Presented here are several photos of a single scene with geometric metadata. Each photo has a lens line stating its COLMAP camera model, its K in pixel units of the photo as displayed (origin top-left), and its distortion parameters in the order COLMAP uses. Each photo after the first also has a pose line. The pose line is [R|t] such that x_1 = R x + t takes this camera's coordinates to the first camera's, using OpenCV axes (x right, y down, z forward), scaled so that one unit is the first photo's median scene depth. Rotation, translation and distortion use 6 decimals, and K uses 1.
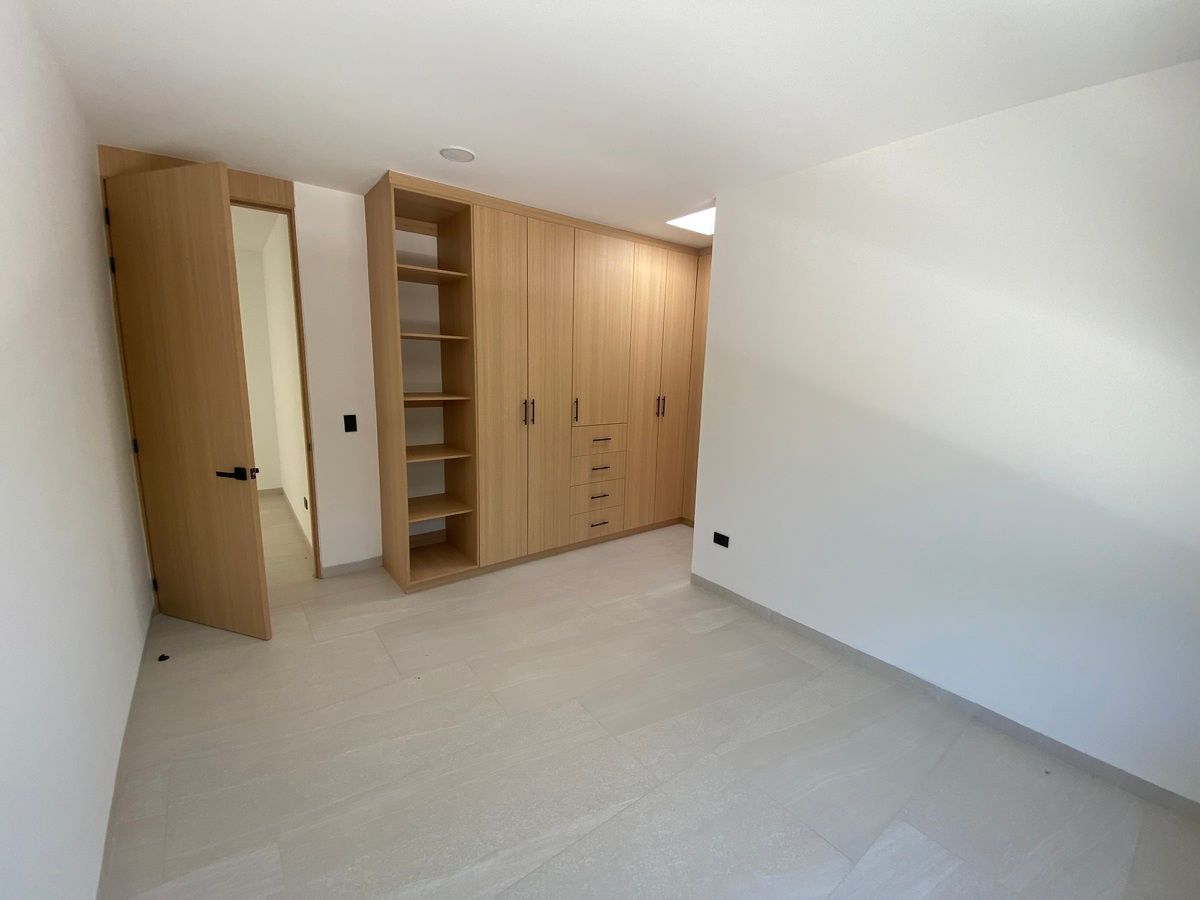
lens RADIAL K [[482.8, 0, 595.9], [0, 482.8, 451.9], [0, 0, 1]] dist [0.019997, -0.019537]
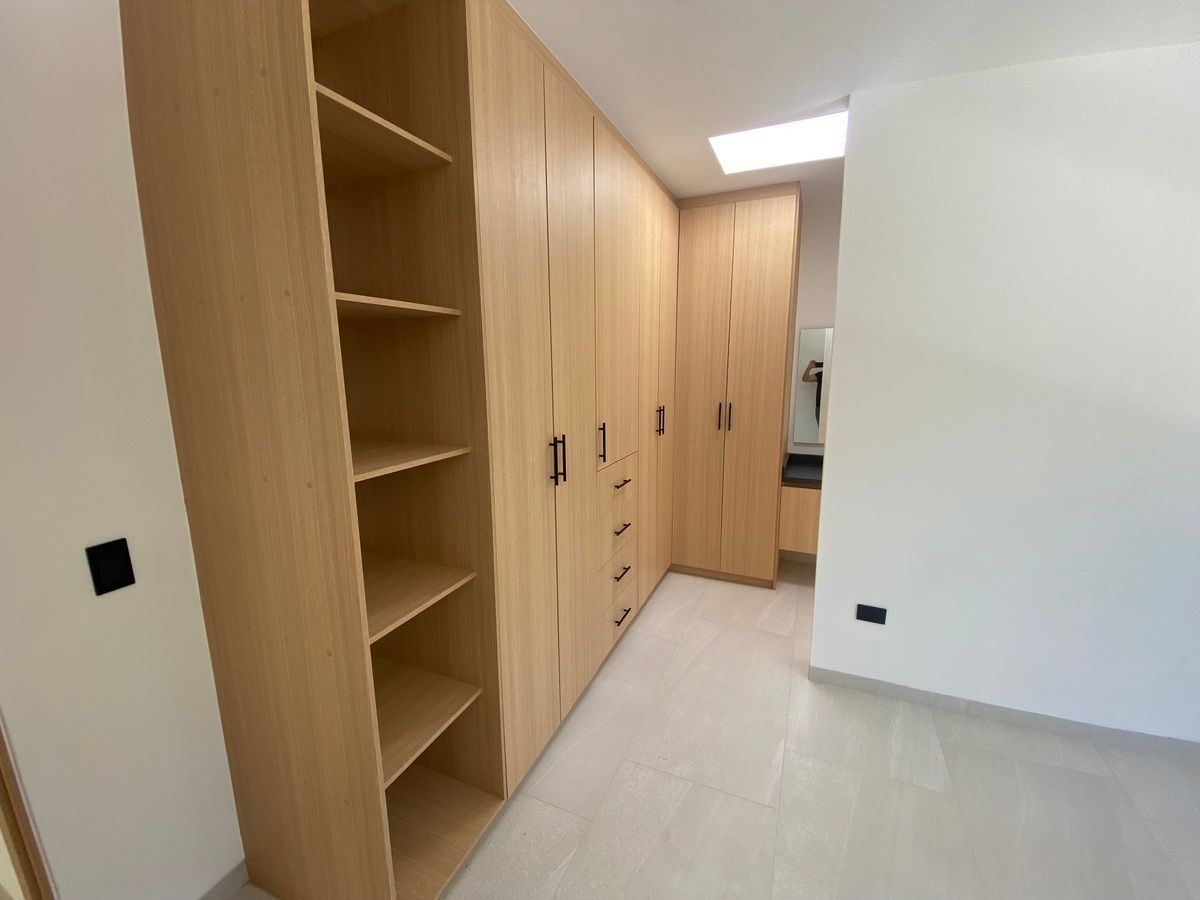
lens RADIAL K [[482.8, 0, 595.9], [0, 482.8, 451.9], [0, 0, 1]] dist [0.019997, -0.019537]
pose [[0.873866, -0.117063, 0.471862, -0.362329], [0.109940, 0.993018, 0.042753, -0.113487], [-0.473572, 0.014516, 0.880635, 0.551079]]
